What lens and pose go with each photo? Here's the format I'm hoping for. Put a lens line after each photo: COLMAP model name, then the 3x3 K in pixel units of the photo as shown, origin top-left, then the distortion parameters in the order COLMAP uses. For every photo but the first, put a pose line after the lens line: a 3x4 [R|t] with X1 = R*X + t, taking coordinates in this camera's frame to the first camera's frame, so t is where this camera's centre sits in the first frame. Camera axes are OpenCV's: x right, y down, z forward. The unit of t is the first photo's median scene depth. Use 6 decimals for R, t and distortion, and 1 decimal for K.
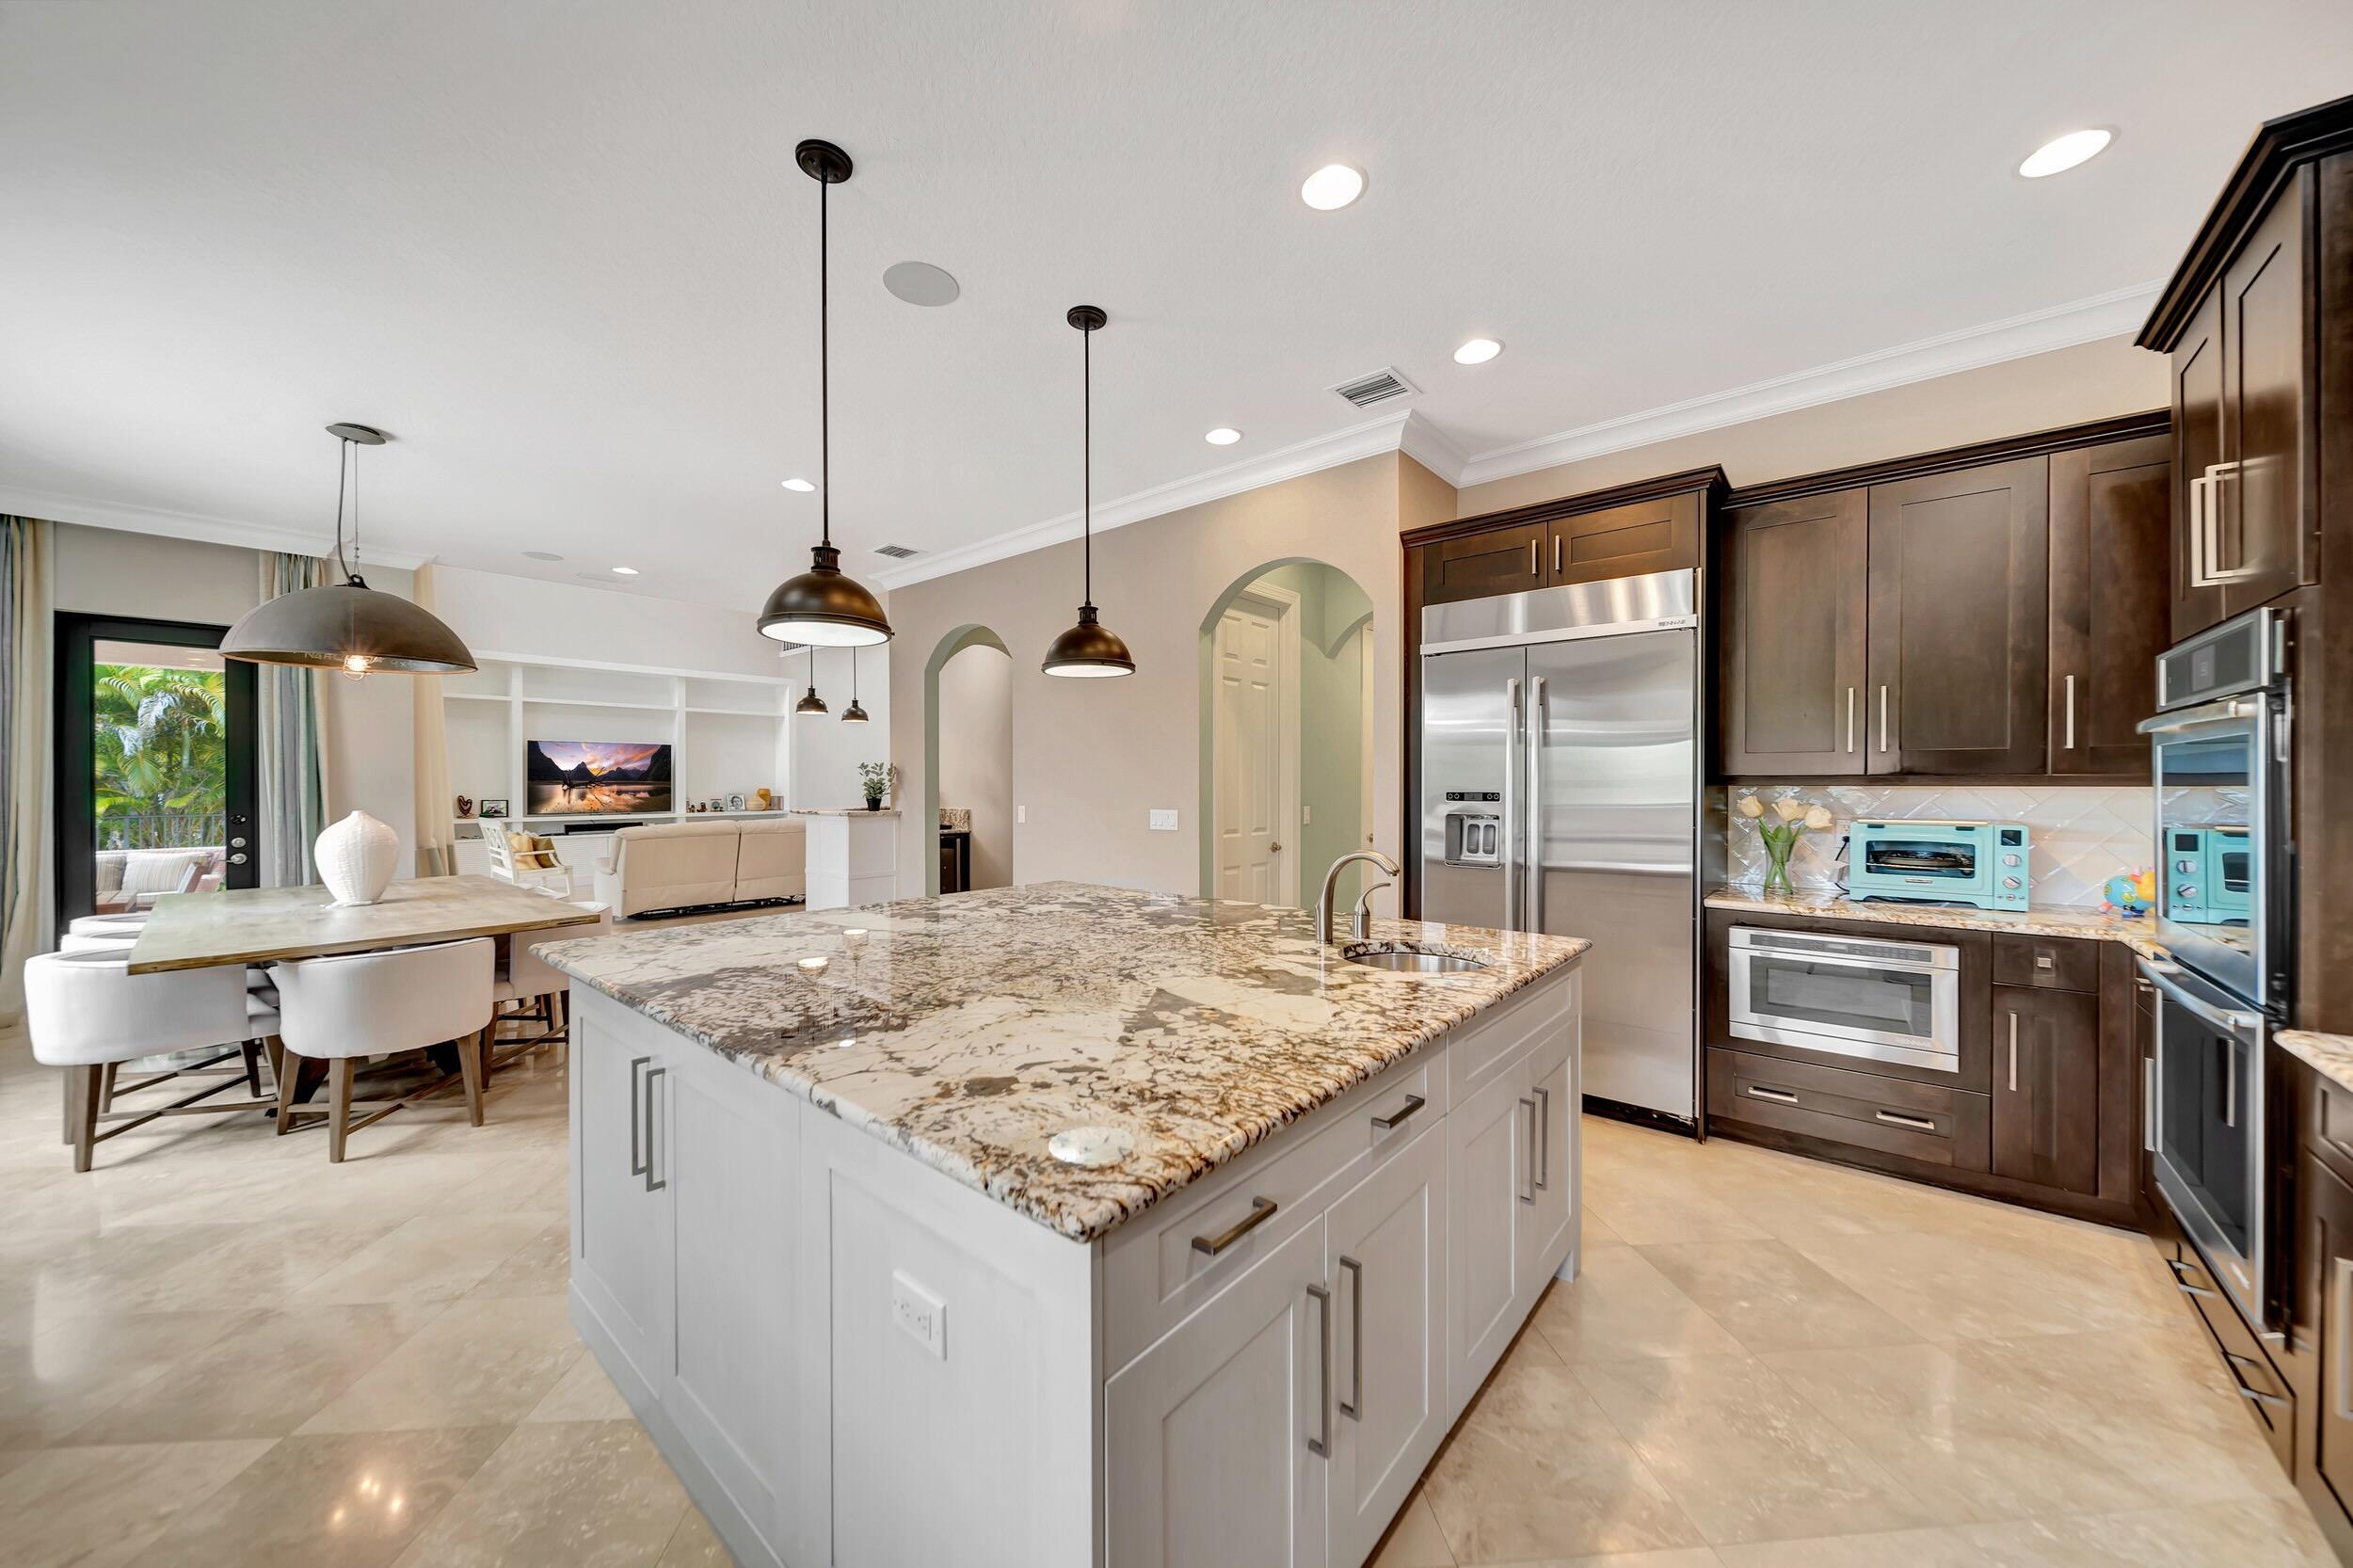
lens RADIAL K [[826.0, 0, 1166.5], [0, 826.0, 783.9], [0, 0, 1]] dist [-0.001650, -0.001057]
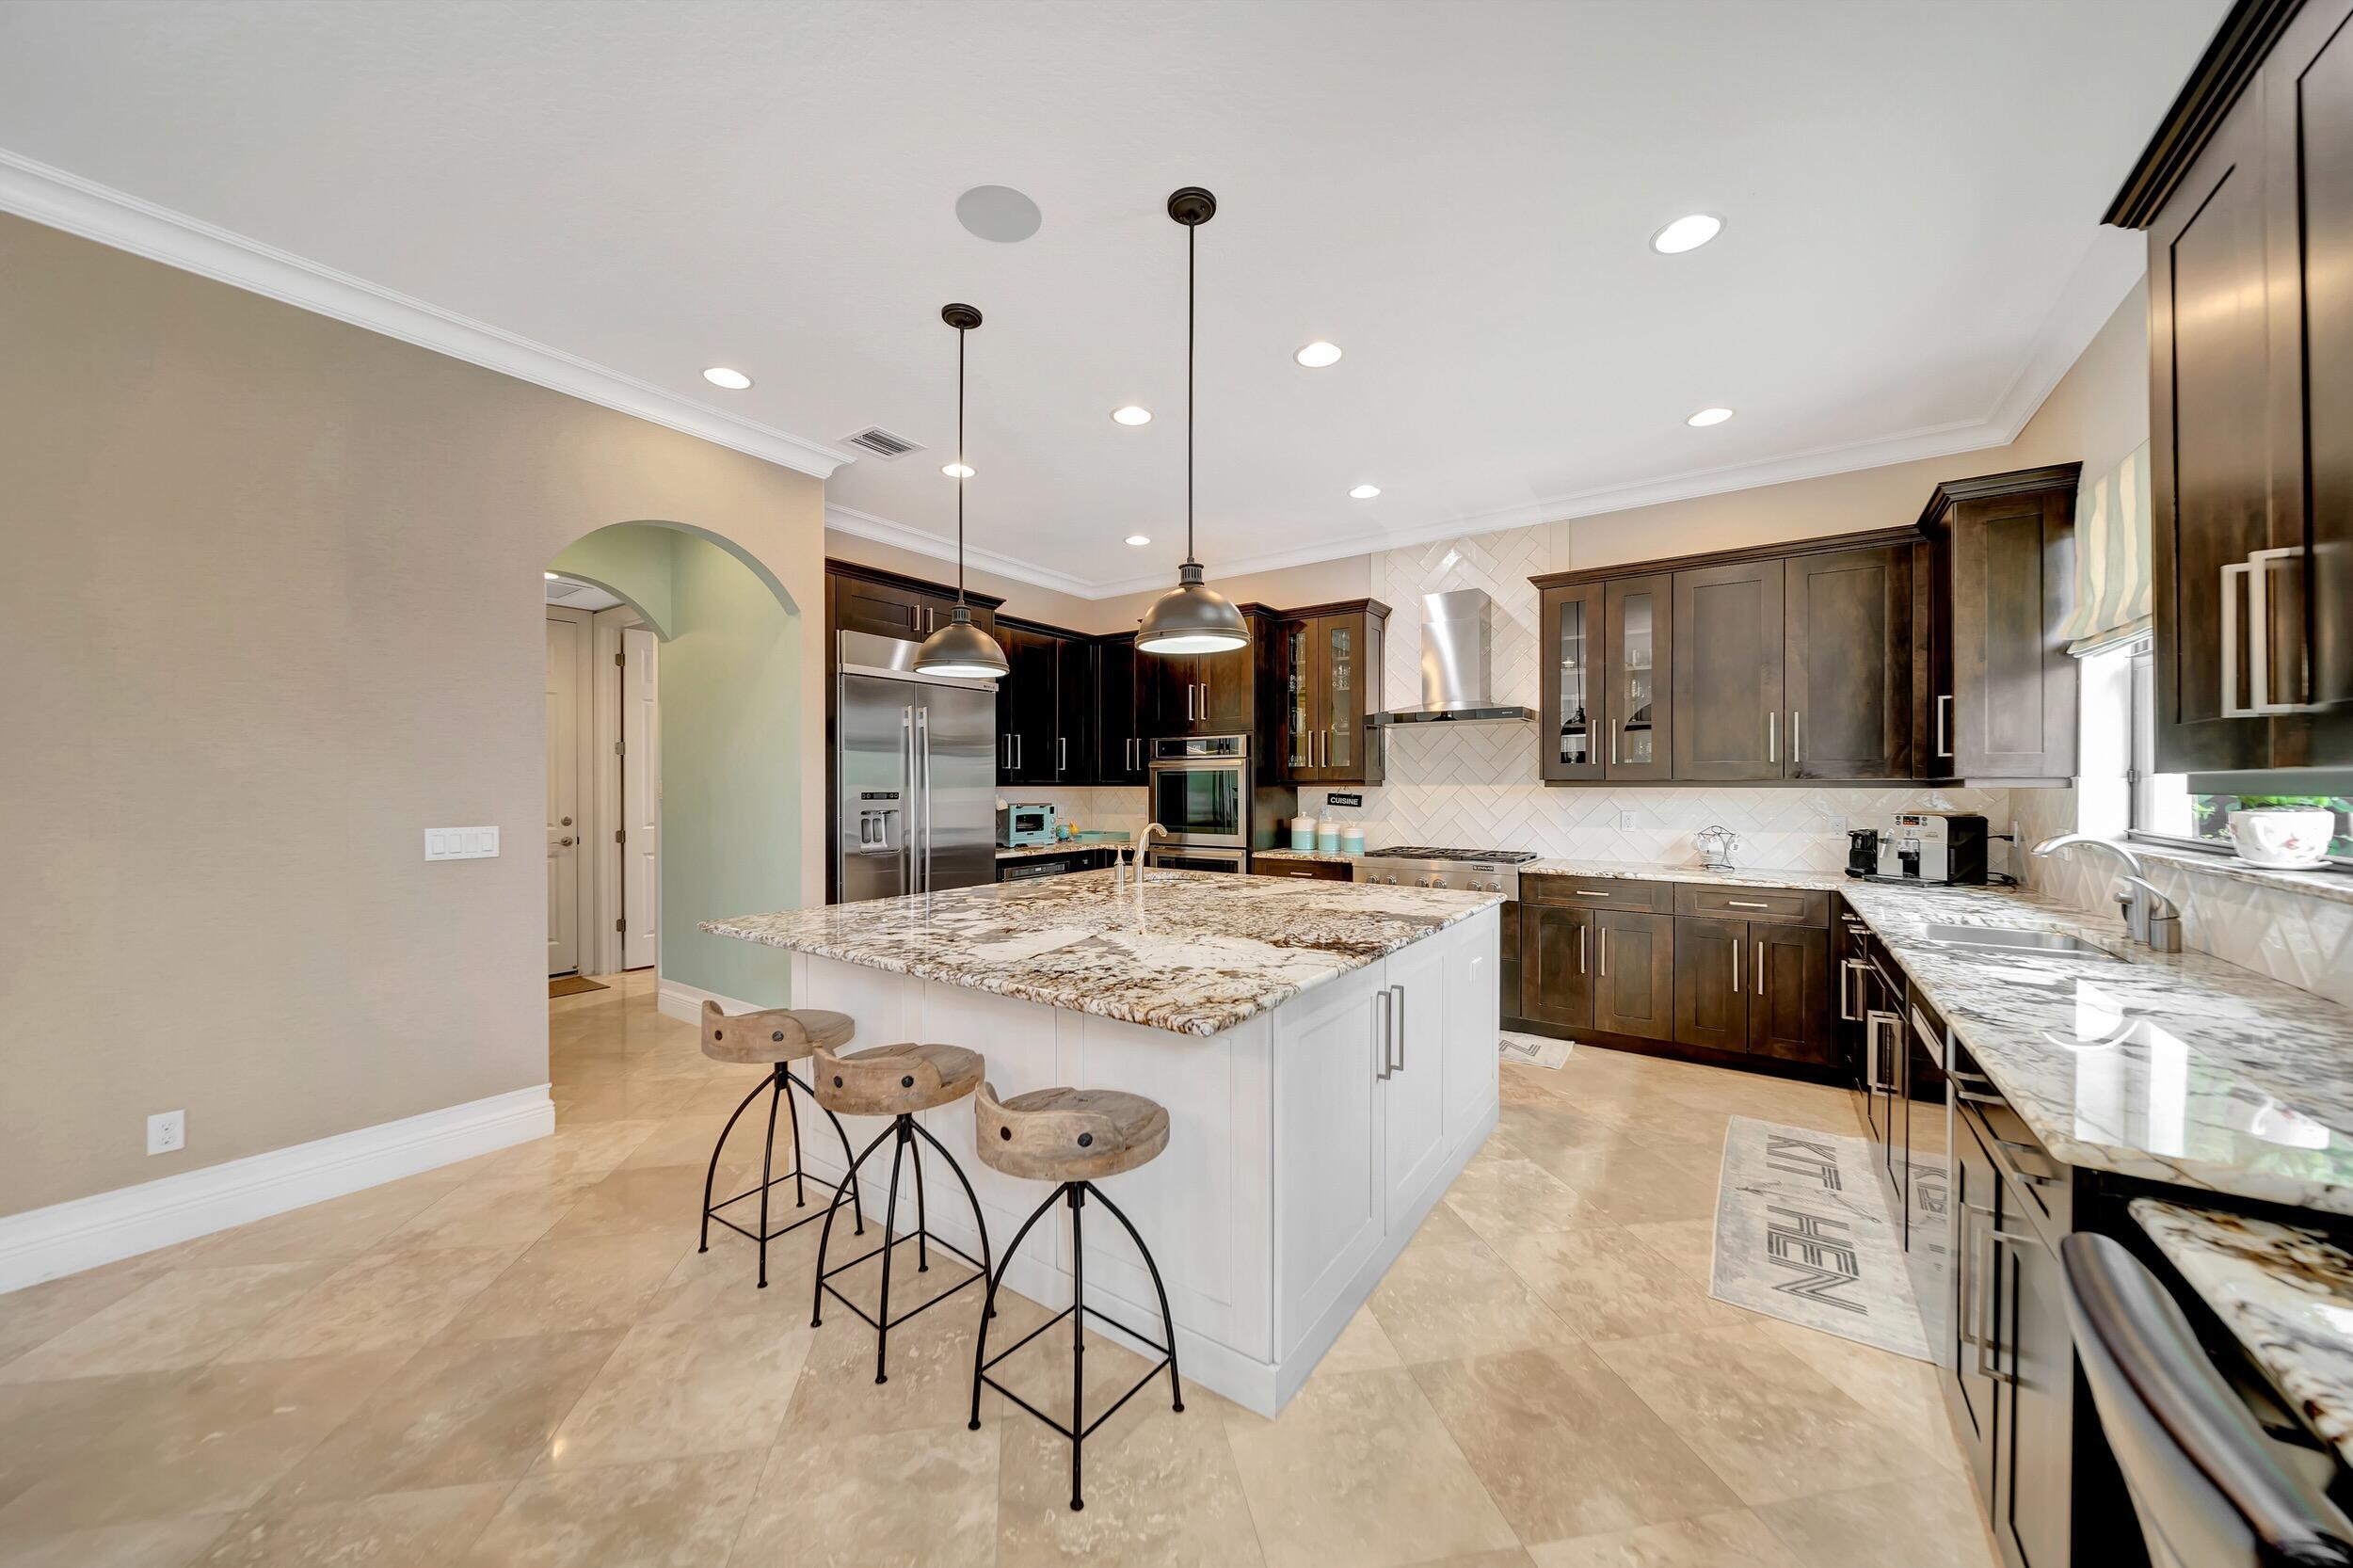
lens RADIAL K [[826.0, 0, 1170.2], [0, 826.0, 789.3], [0, 0, 1]] dist [-0.001650, -0.001057]
pose [[-0.093799, -0.003654, 0.995584, -0.494926], [0.002213, 0.999990, 0.003878, 0.001041], [-0.995589, 0.002567, -0.093790, 0.375360]]
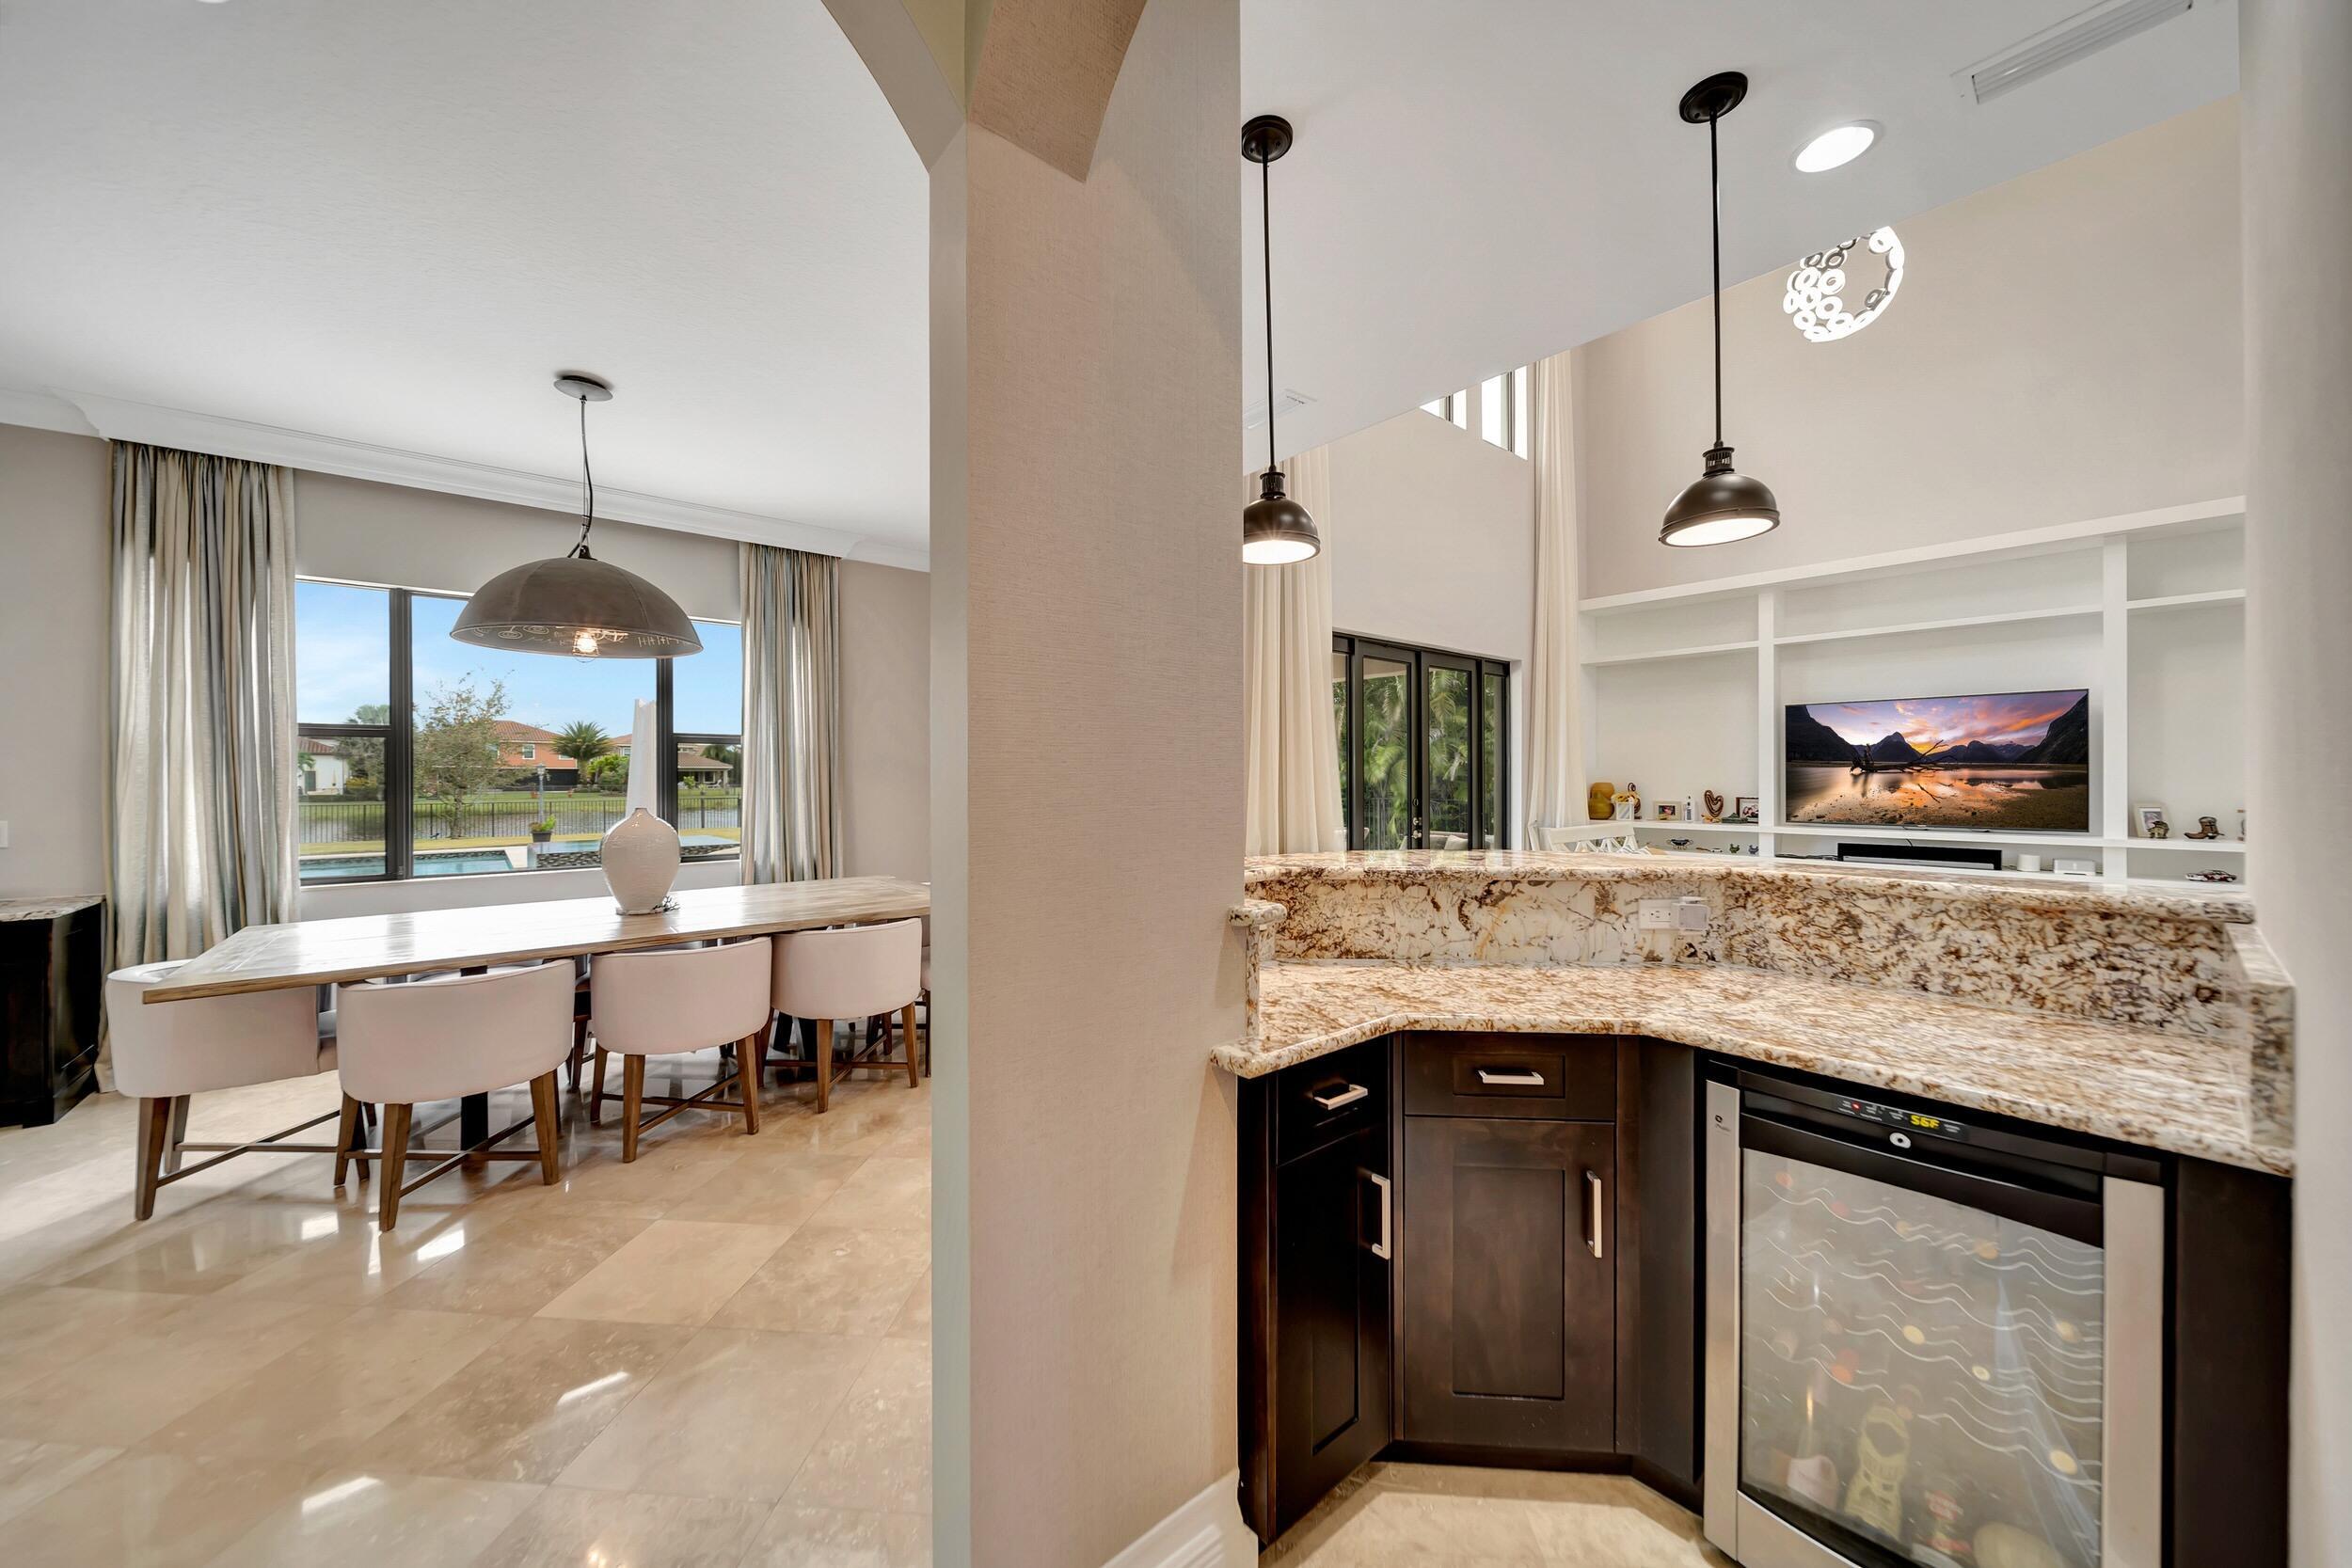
lens RADIAL K [[825.5, 0, 1169.3], [0, 825.5, 781.7], [0, 0, 1]] dist [-0.001650, -0.001057]
pose [[-0.157348, 0.009675, -0.987496, -0.120721], [0.003820, 0.999950, 0.009188, -0.002536], [0.987536, -0.002327, -0.157377, 1.040279]]
